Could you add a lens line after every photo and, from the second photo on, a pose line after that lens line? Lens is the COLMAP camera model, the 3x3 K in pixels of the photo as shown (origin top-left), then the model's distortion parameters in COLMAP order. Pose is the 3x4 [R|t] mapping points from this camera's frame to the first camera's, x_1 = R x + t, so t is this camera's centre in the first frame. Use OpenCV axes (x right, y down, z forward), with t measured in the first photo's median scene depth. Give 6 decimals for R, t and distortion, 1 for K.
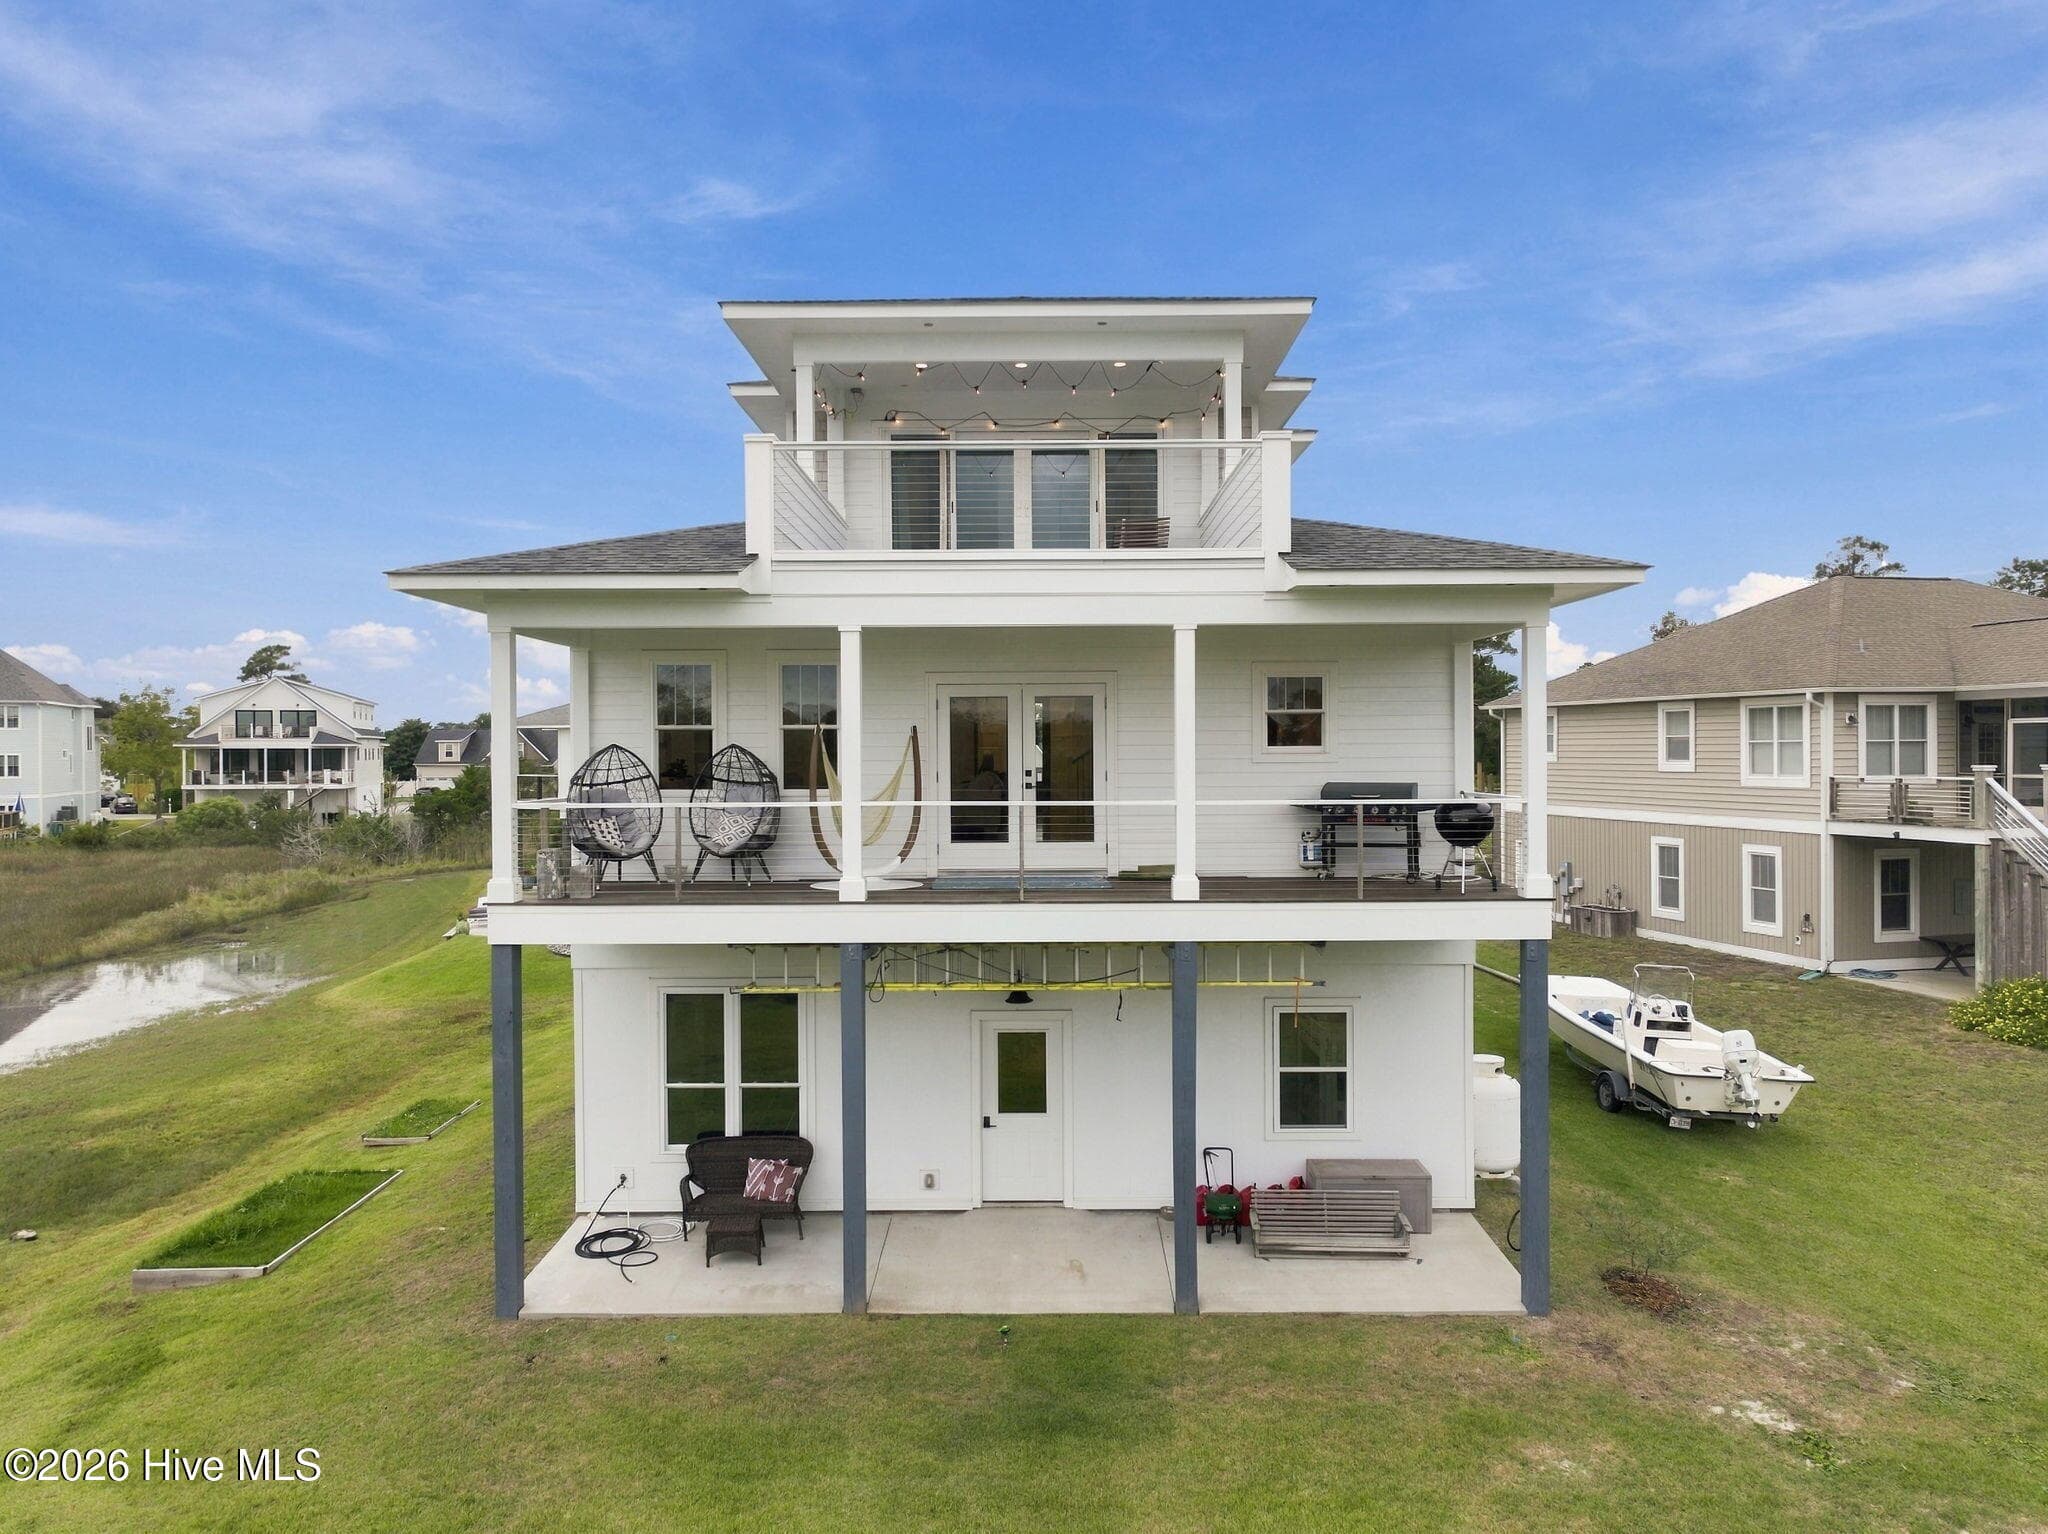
lens RADIAL K [[1425.0, 0, 1014.8], [0, 1425.0, 741.7], [0, 0, 1]] dist [0.017313, 0.002731]
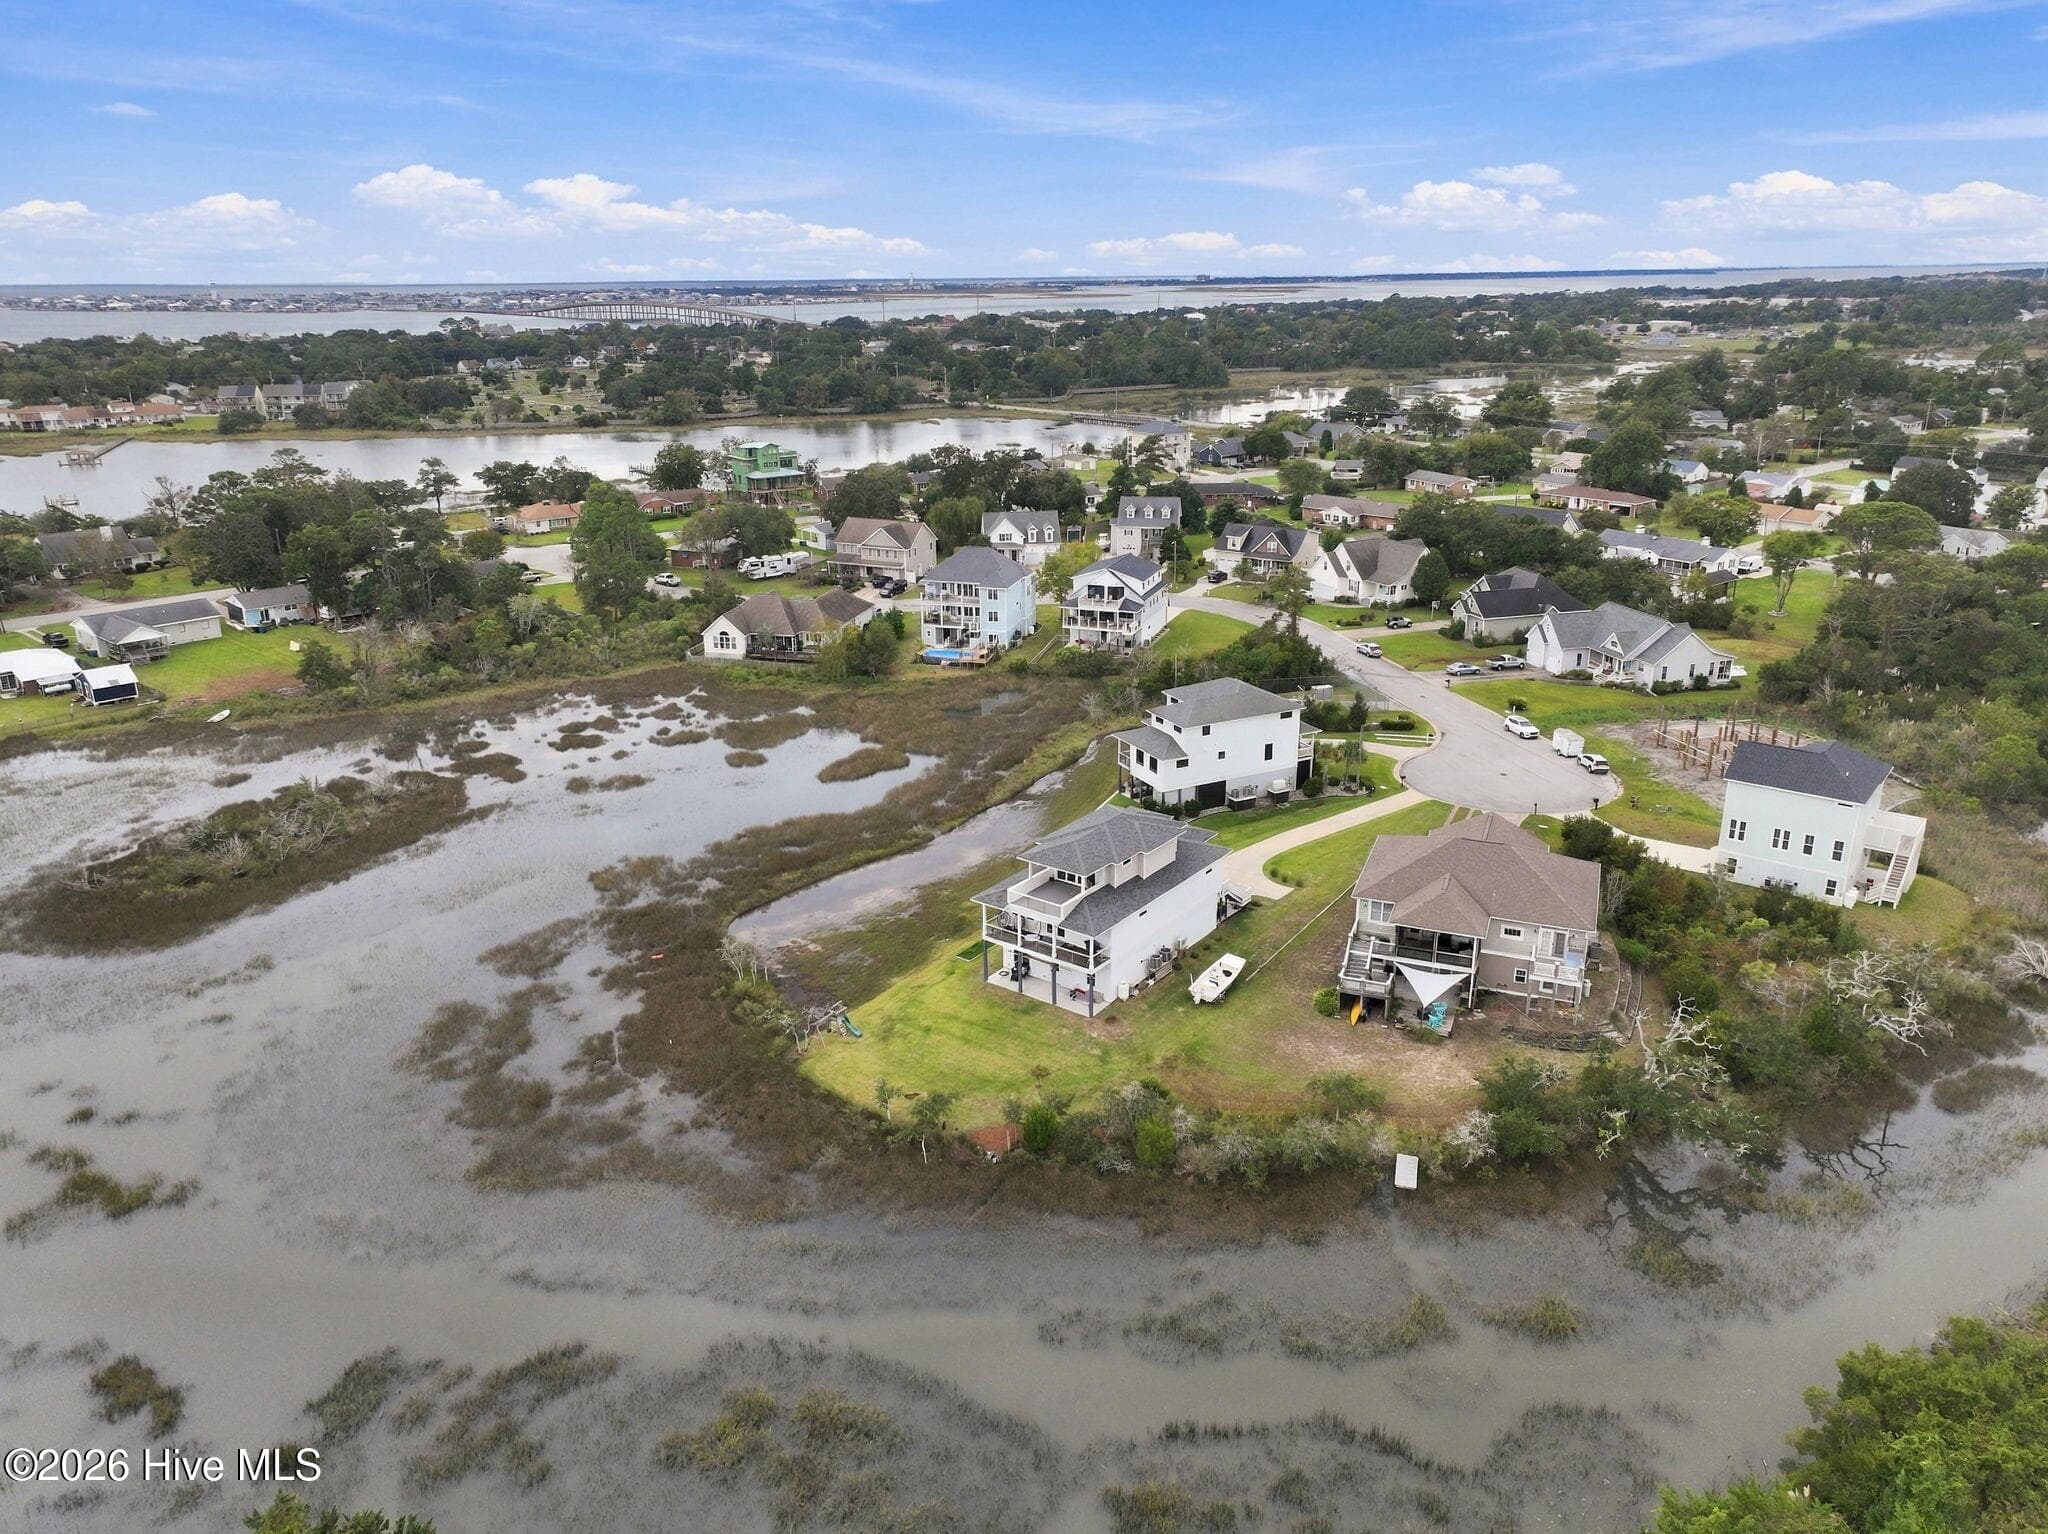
lens RADIAL K [[1429.1, 0, 1024.0], [0, 1429.1, 767.0], [0, 0, 1]] dist [0.009581, -0.000491]
pose [[0.806028, 0.191336, -0.560097, 3.503234], [0.009967, 0.941785, 0.336069, -2.956845], [0.591793, -0.276464, 0.757198, -3.994215]]
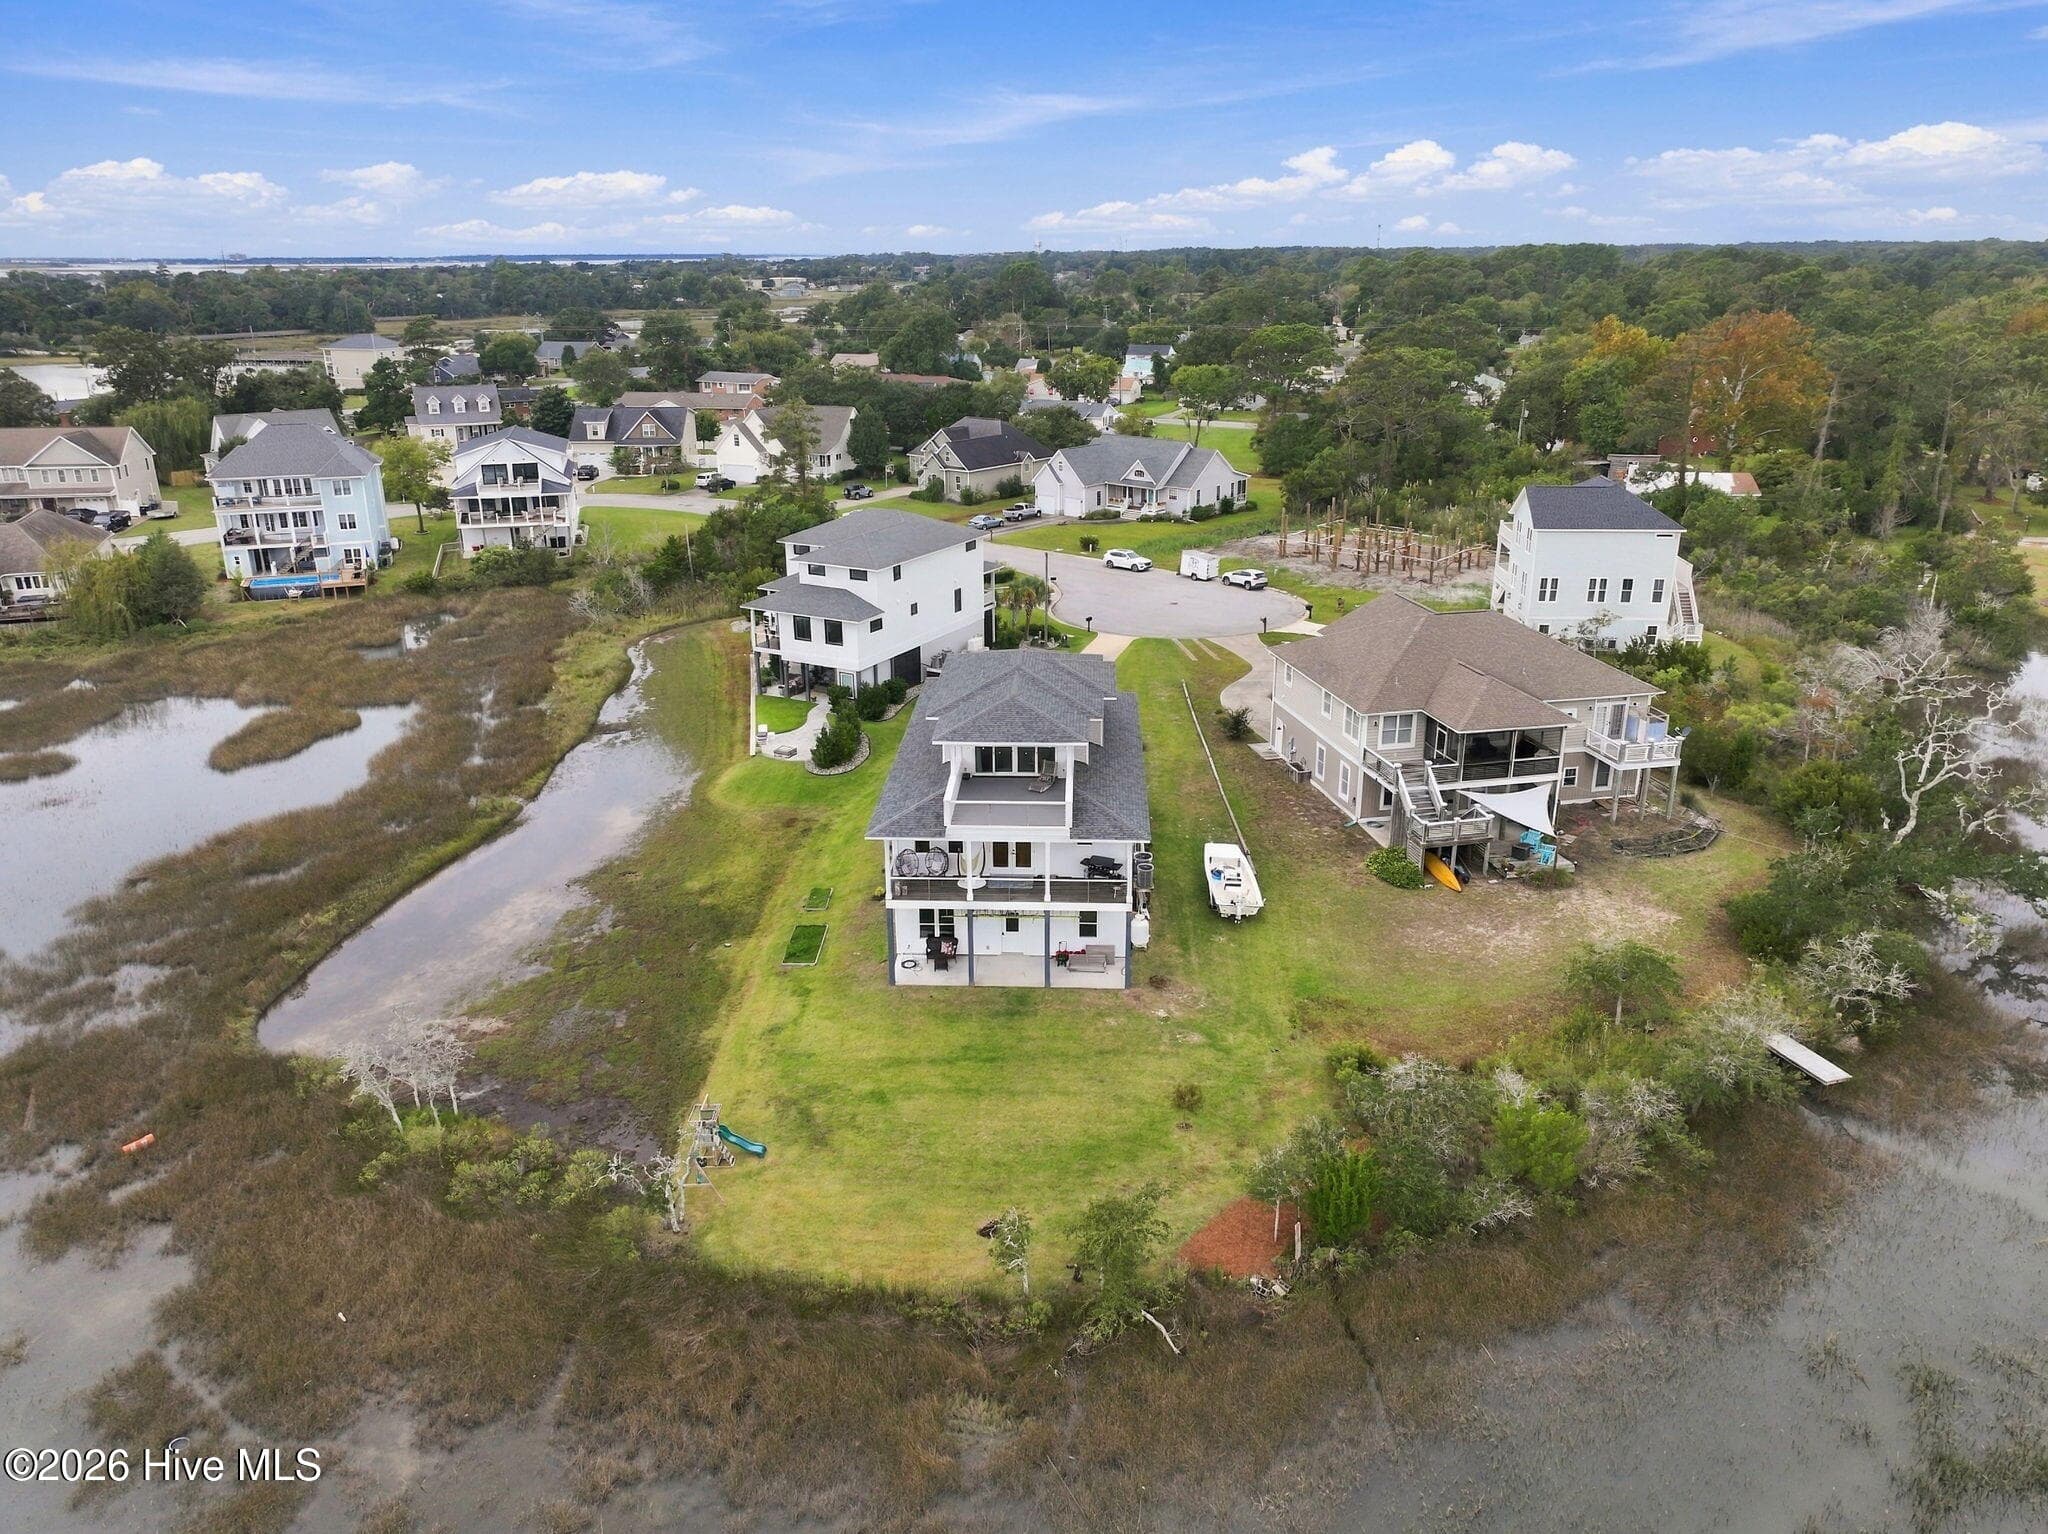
lens RADIAL K [[1429.1, 0, 1024.0], [0, 1429.1, 767.0], [0, 0, 1]] dist [0.009581, -0.000491]
pose [[0.999454, 0.013126, -0.030329, 0.148627], [-0.001825, 0.938262, 0.345920, -1.505501], [0.032998, -0.345675, 0.937774, -2.480362]]
